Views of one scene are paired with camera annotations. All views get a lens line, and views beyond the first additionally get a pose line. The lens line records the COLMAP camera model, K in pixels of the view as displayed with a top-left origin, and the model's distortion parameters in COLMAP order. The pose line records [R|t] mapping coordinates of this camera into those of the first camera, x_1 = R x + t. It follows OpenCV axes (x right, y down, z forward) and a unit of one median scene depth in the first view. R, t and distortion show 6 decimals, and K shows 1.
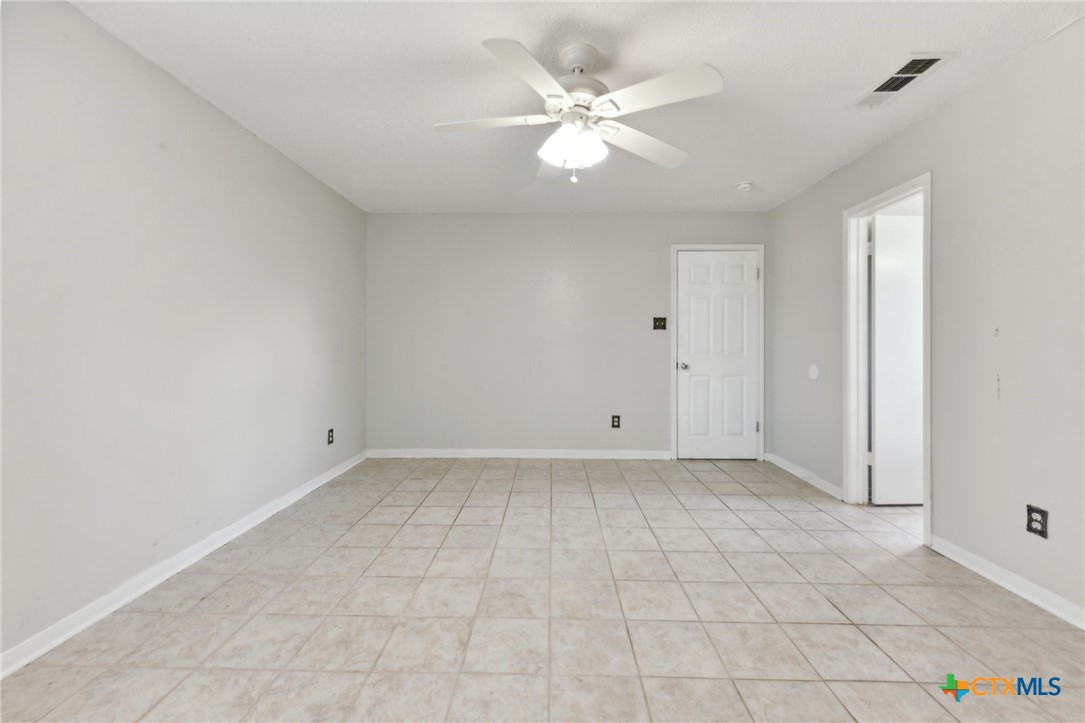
lens RADIAL K [[447.6, 0, 556.0], [0, 447.6, 345.4], [0, 0, 1]] dist [0.008155, -0.003116]
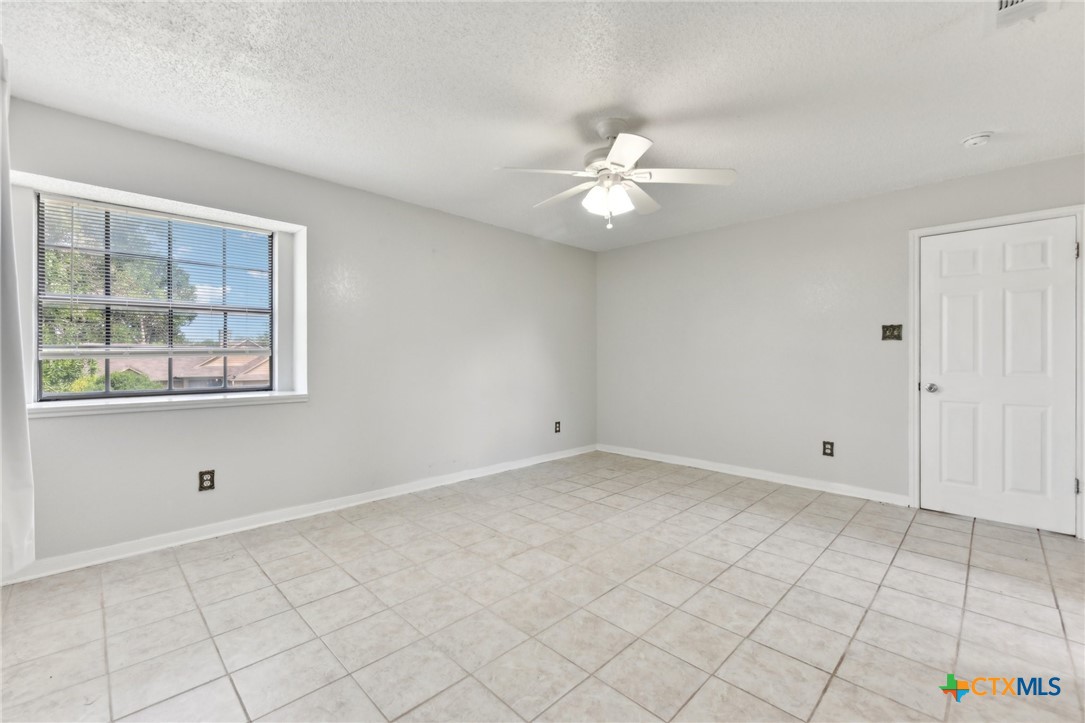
lens RADIAL K [[466.7, 0, 540.4], [0, 466.7, 357.3], [0, 0, 1]] dist [0.000058, -0.000374]
pose [[0.713013, -0.000145, -0.701151, 0.690674], [-0.002926, 0.999991, -0.003182, -0.000901], [0.701145, 0.004320, 0.713006, -0.048844]]
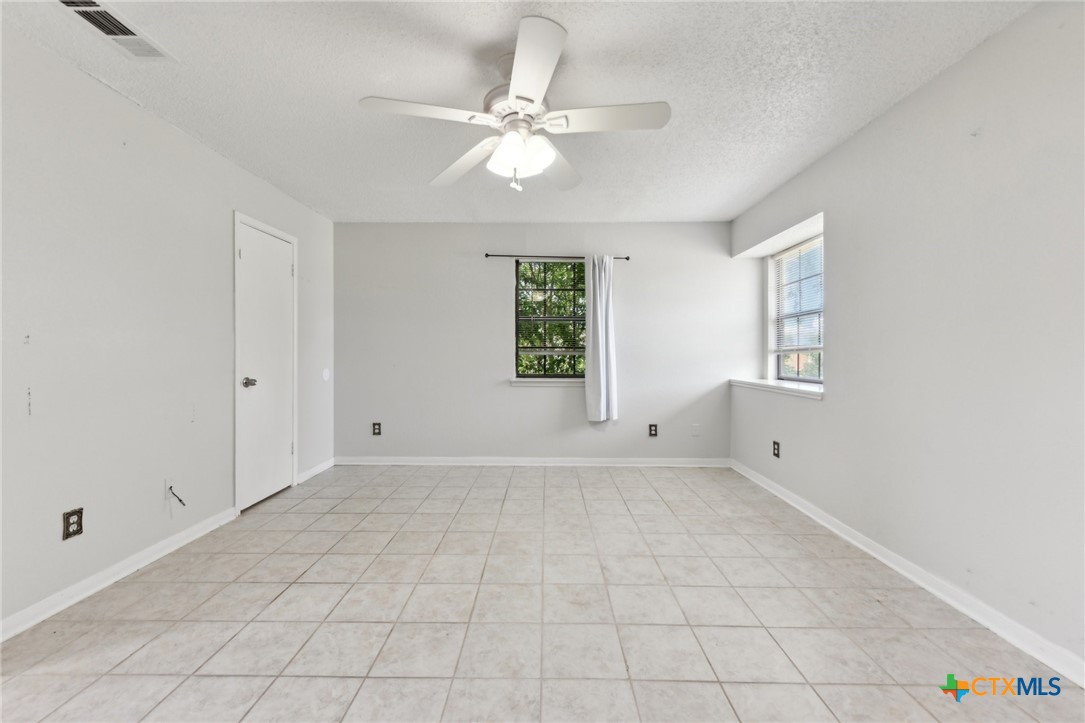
lens RADIAL K [[447.6, 0, 549.1], [0, 447.6, 356.7], [0, 0, 1]] dist [0.008155, -0.003116]
pose [[-0.999997, -0.002065, 0.001469, -0.024532], [-0.002046, 0.999918, 0.012609, -0.007486], [-0.001494, 0.012606, -0.999919, 1.701176]]
